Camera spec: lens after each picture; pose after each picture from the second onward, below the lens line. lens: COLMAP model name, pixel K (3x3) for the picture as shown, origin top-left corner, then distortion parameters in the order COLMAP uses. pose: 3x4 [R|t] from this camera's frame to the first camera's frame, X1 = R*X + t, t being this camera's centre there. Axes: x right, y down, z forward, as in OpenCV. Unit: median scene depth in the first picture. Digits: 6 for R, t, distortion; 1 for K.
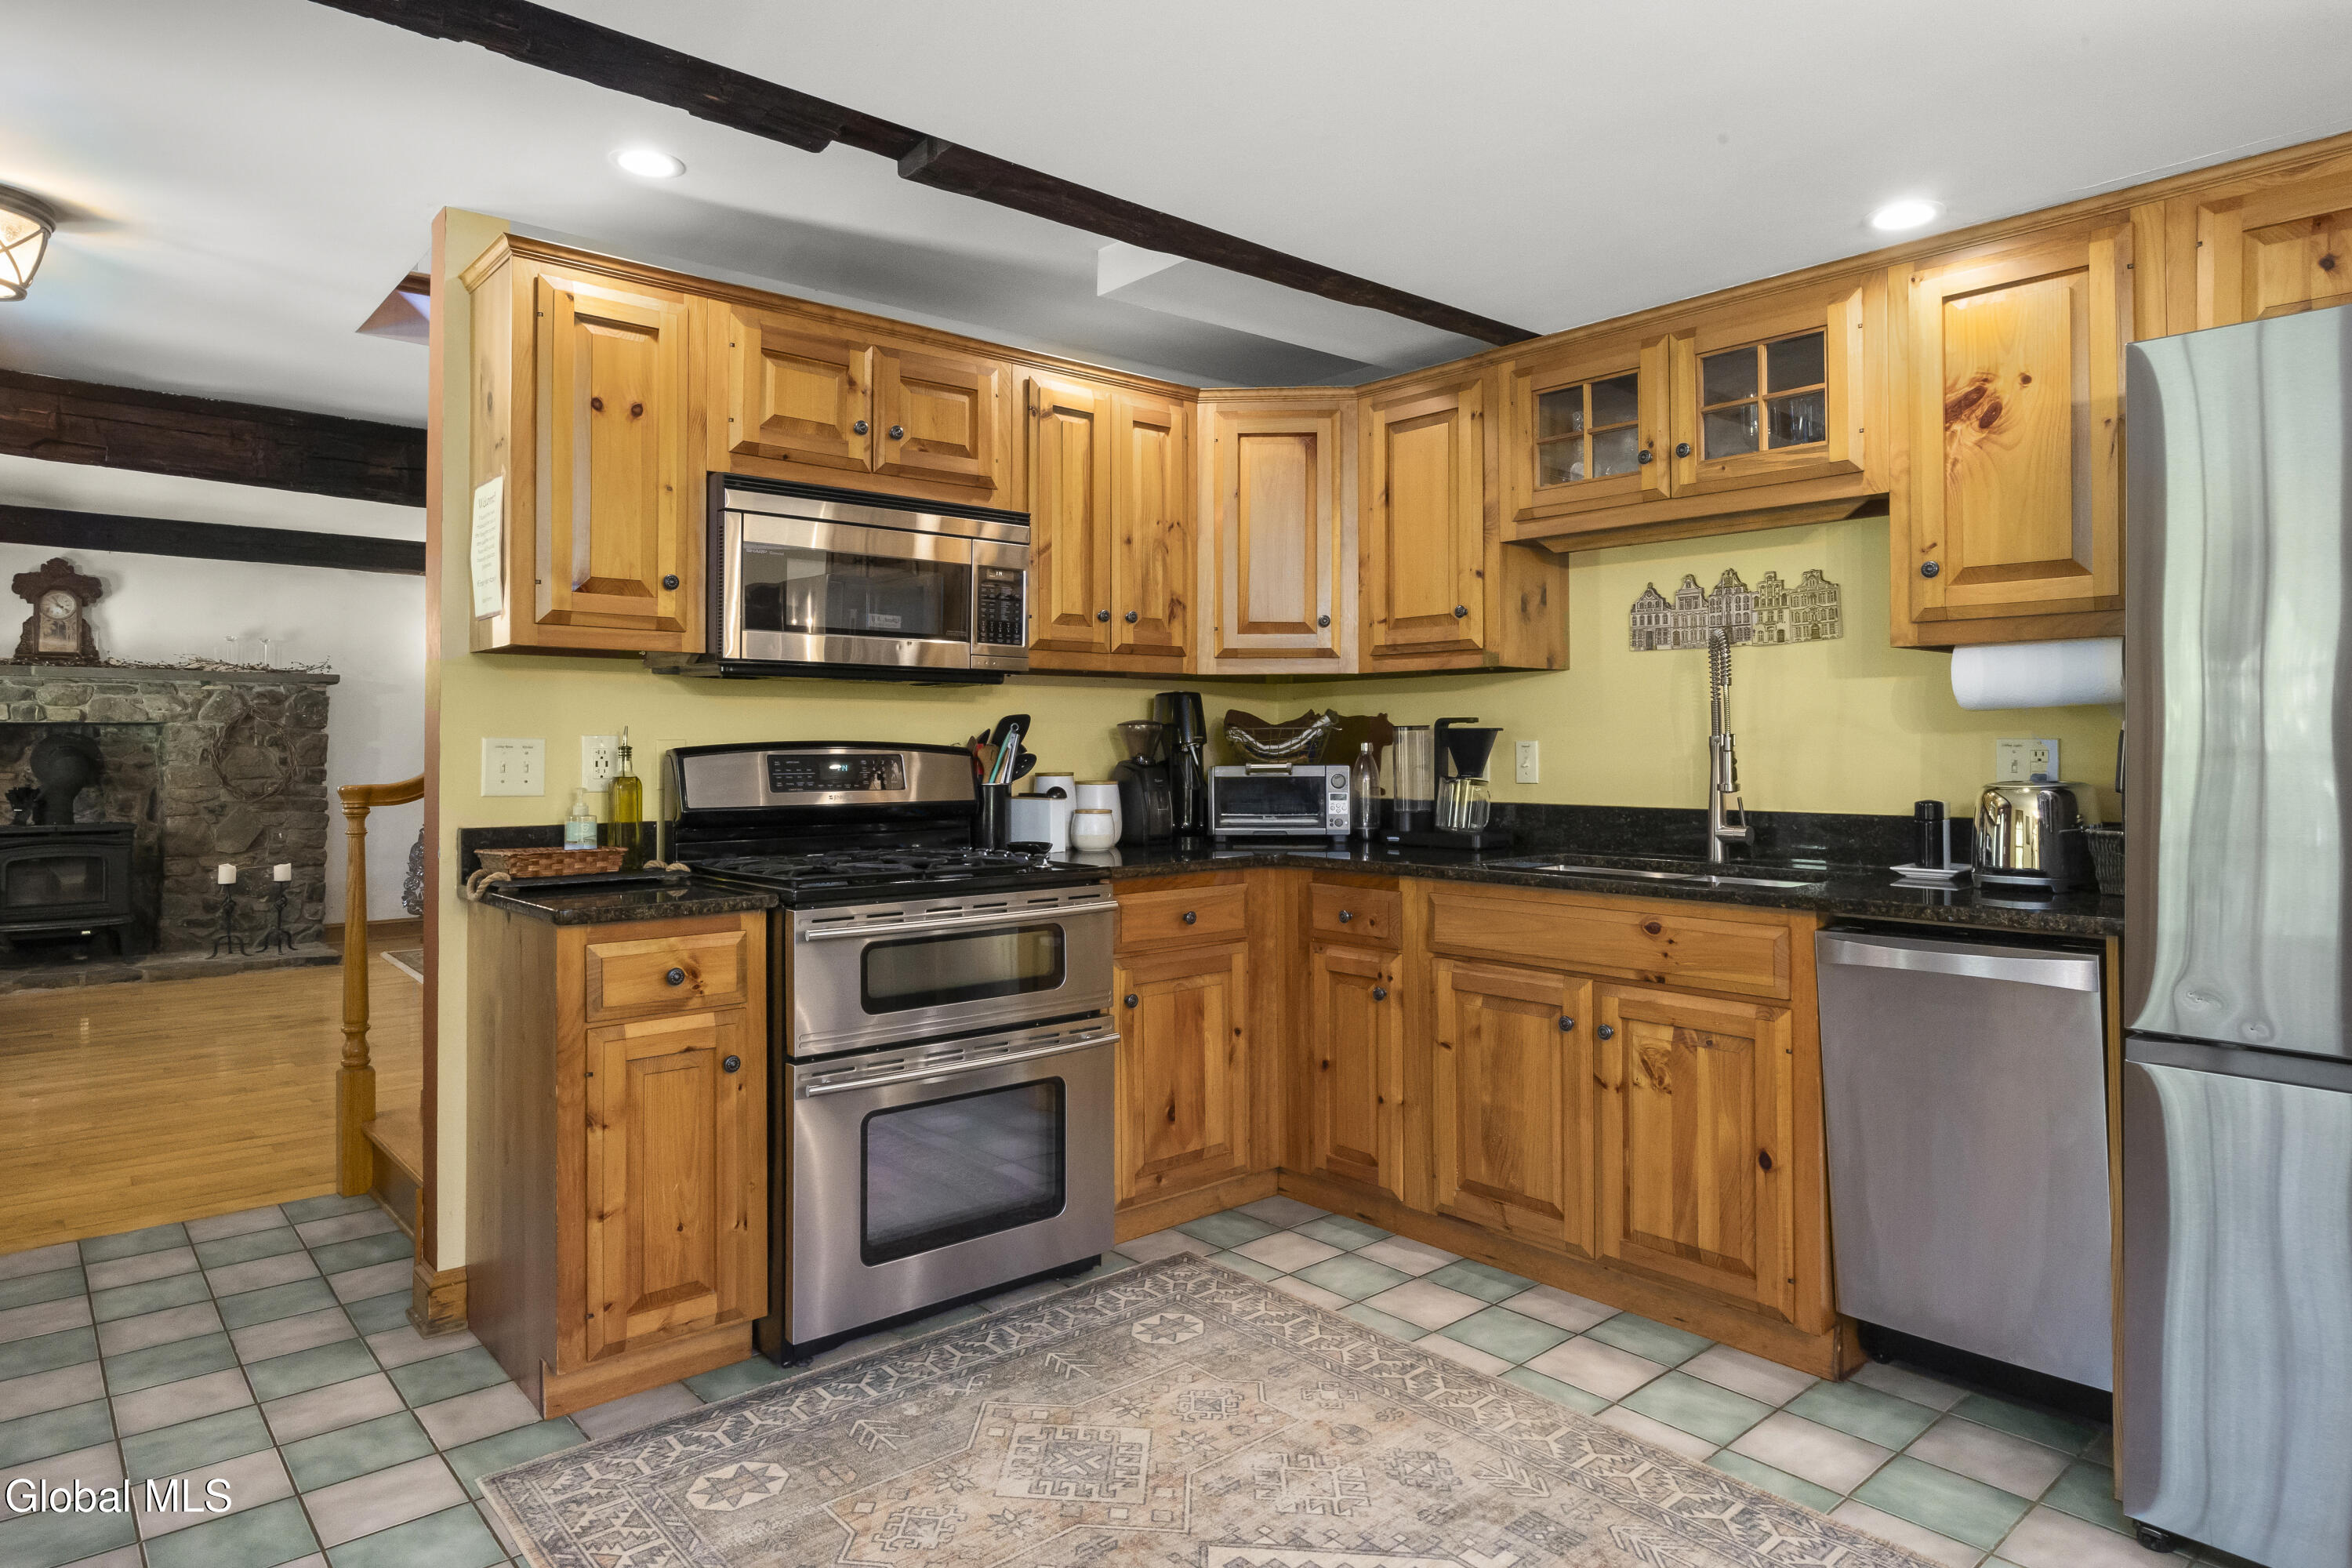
lens RADIAL K [[1394.5, 0, 1175.8], [0, 1394.5, 731.8], [0, 0, 1]] dist [0.000814, -0.003310]
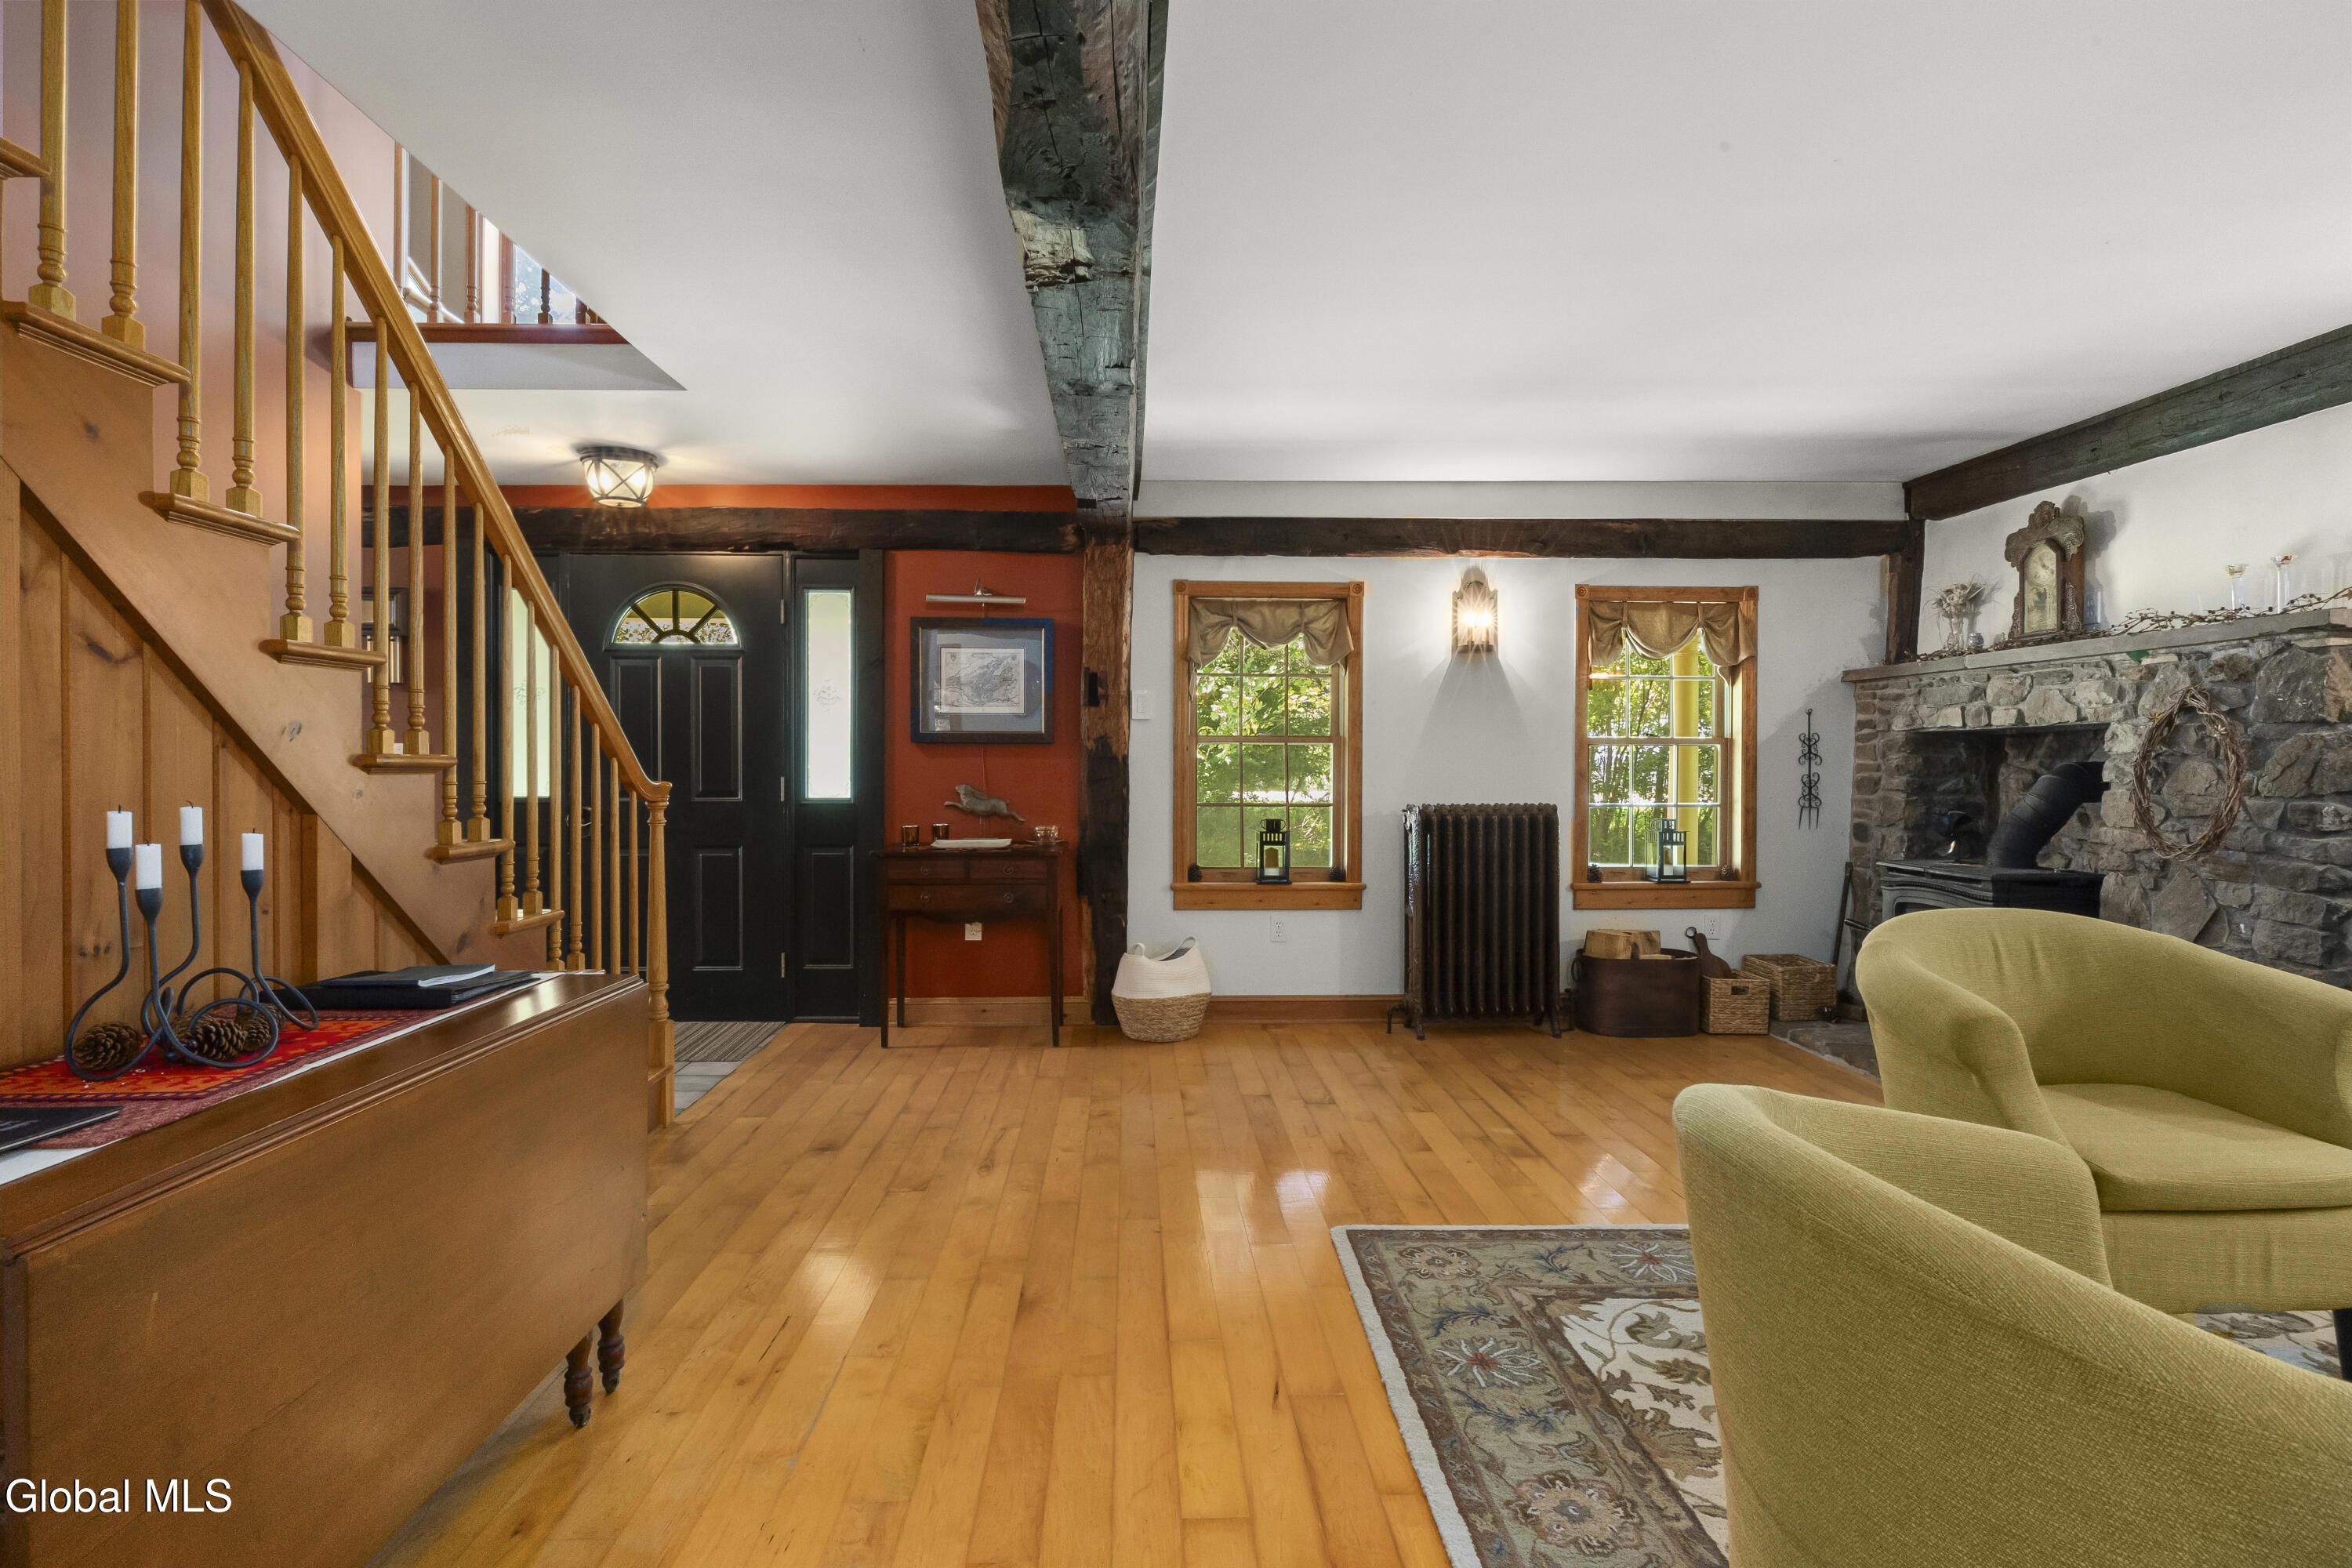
lens RADIAL K [[1134.8, 0, 1171.1], [0, 1134.8, 774.6], [0, 0, 1]] dist [-0.000693, -0.000393]
pose [[-0.625282, 0.004877, -0.780384, -0.034779], [0.003517, 0.999988, 0.003432, 0.008821], [0.780391, -0.000599, -0.625291, 0.640419]]
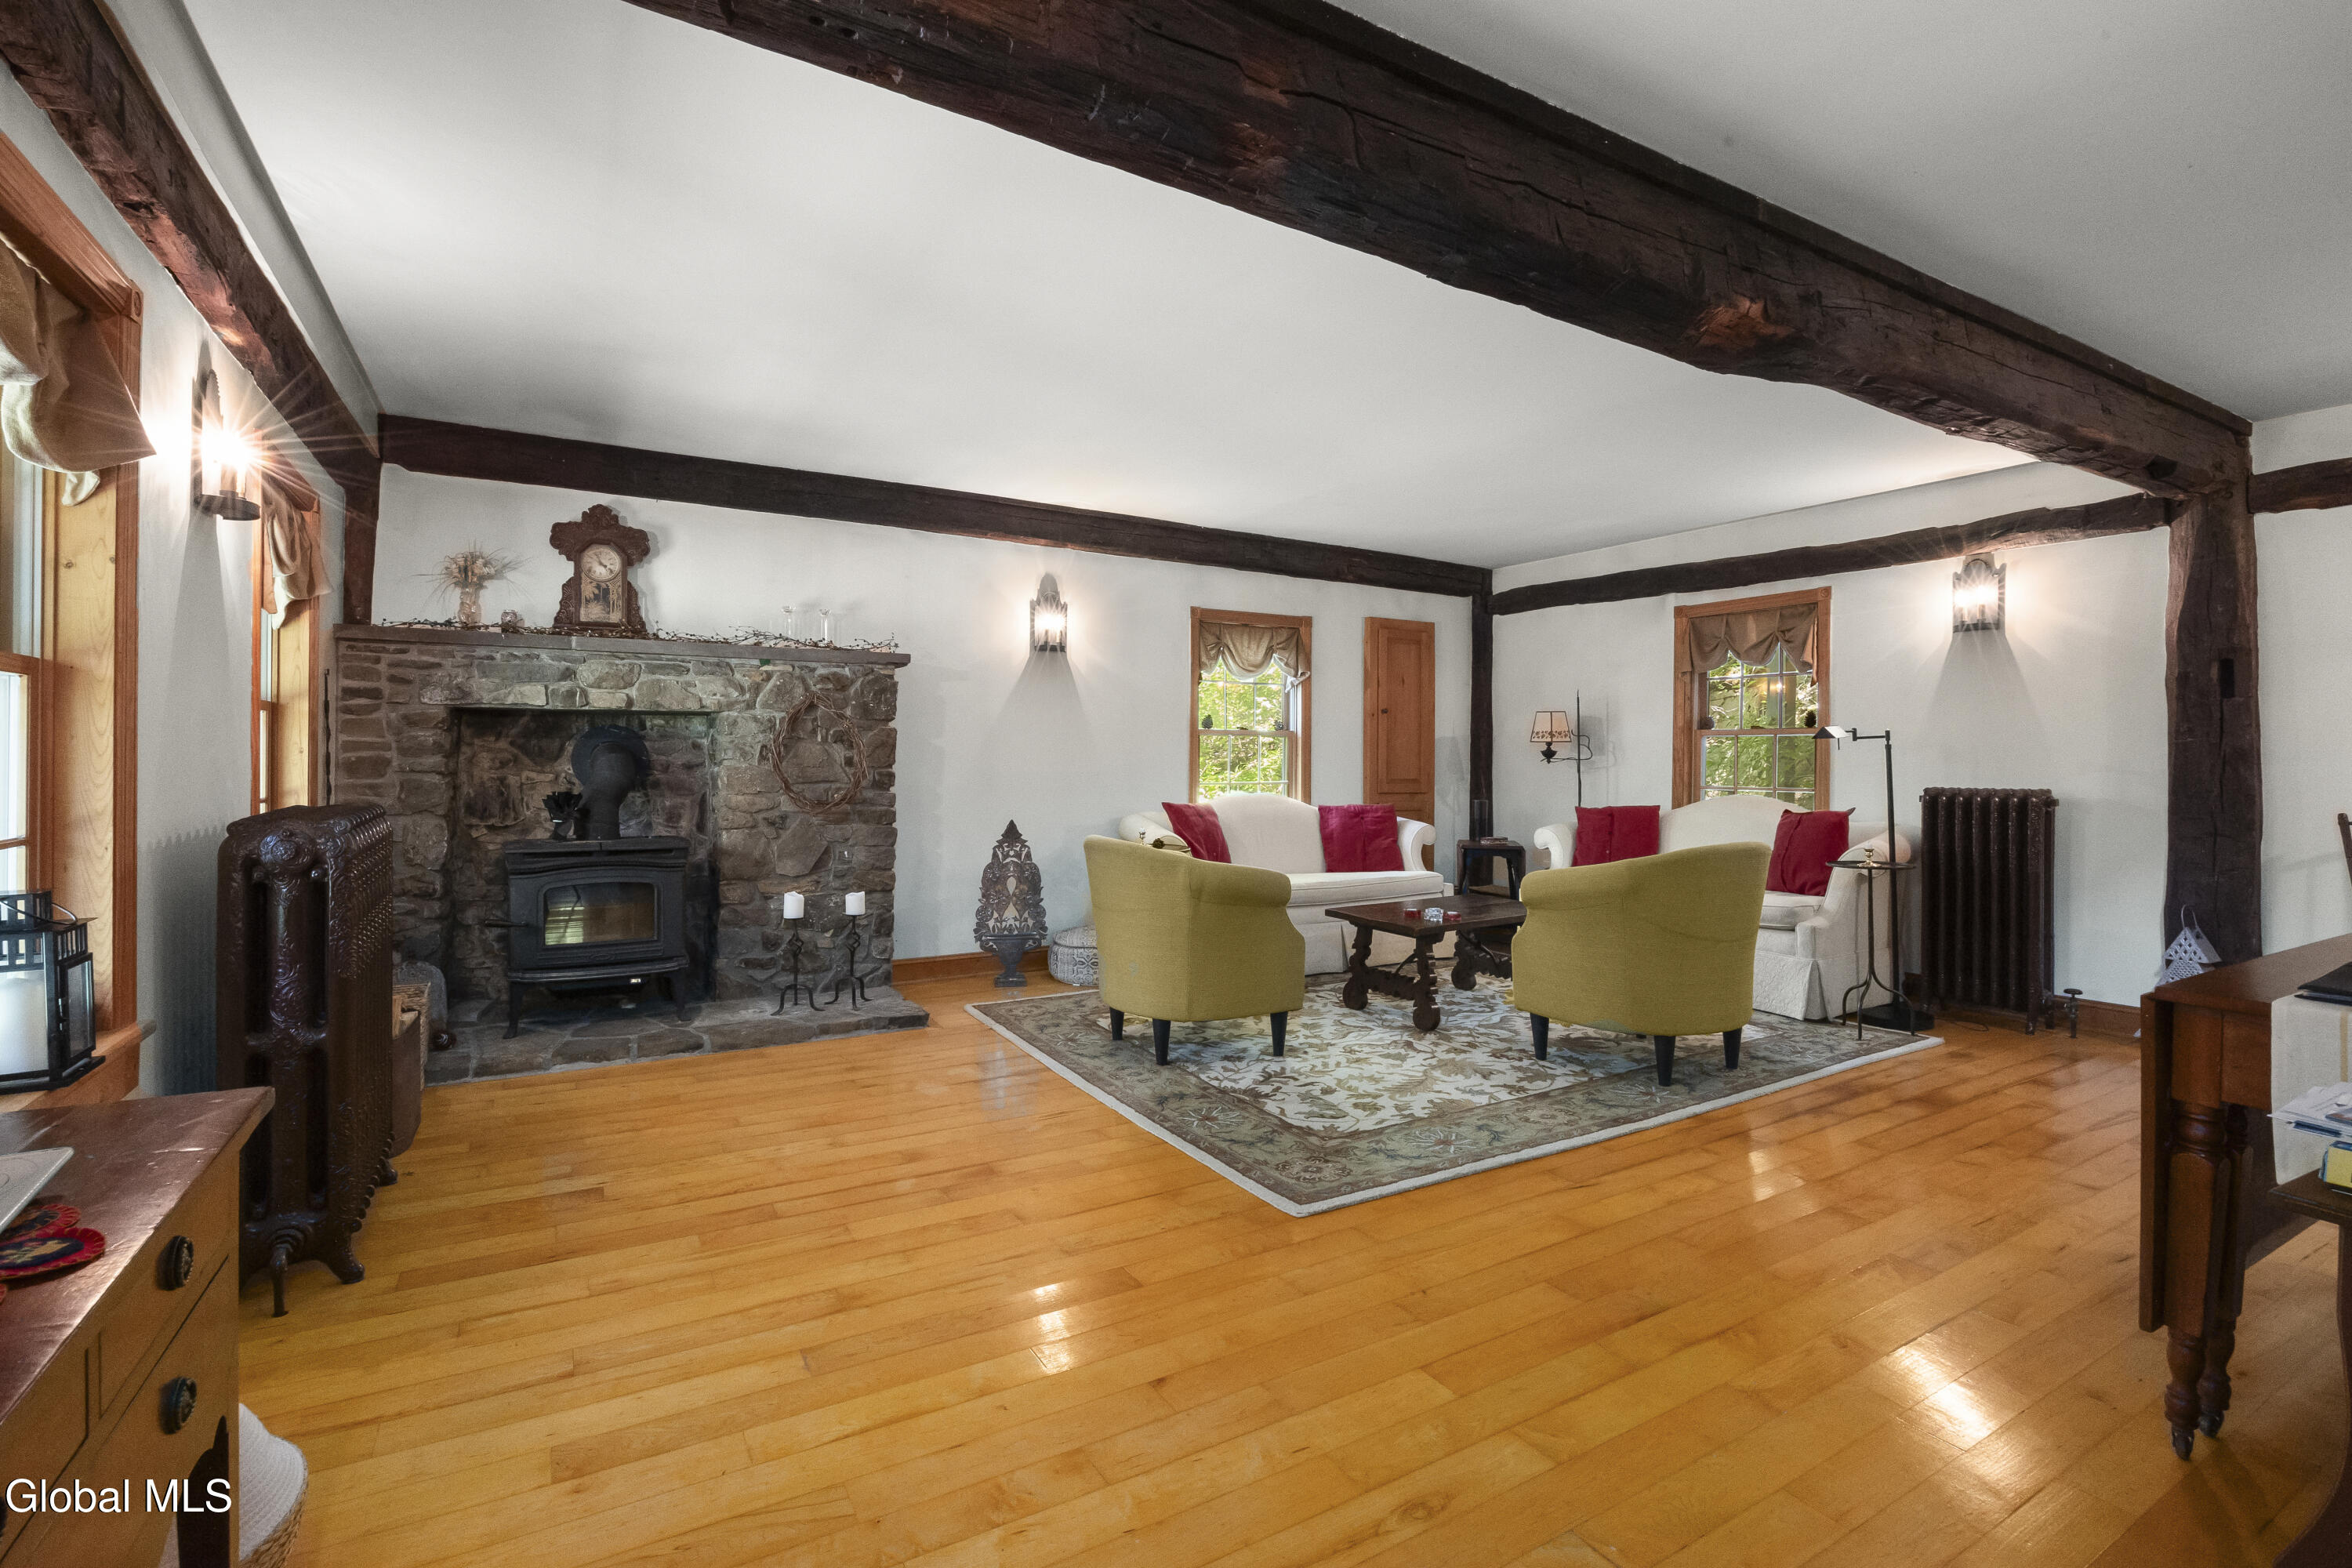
lens RADIAL K [[1085.8, 0, 1168.4], [0, 1085.8, 762.0], [0, 0, 1]] dist [-0.015128, 0.000888]
pose [[0.982919, 0.004946, -0.183972, -0.232699], [-0.002528, 0.999907, 0.013380, 0.008512], [0.184022, -0.012686, 0.982840, 0.284197]]
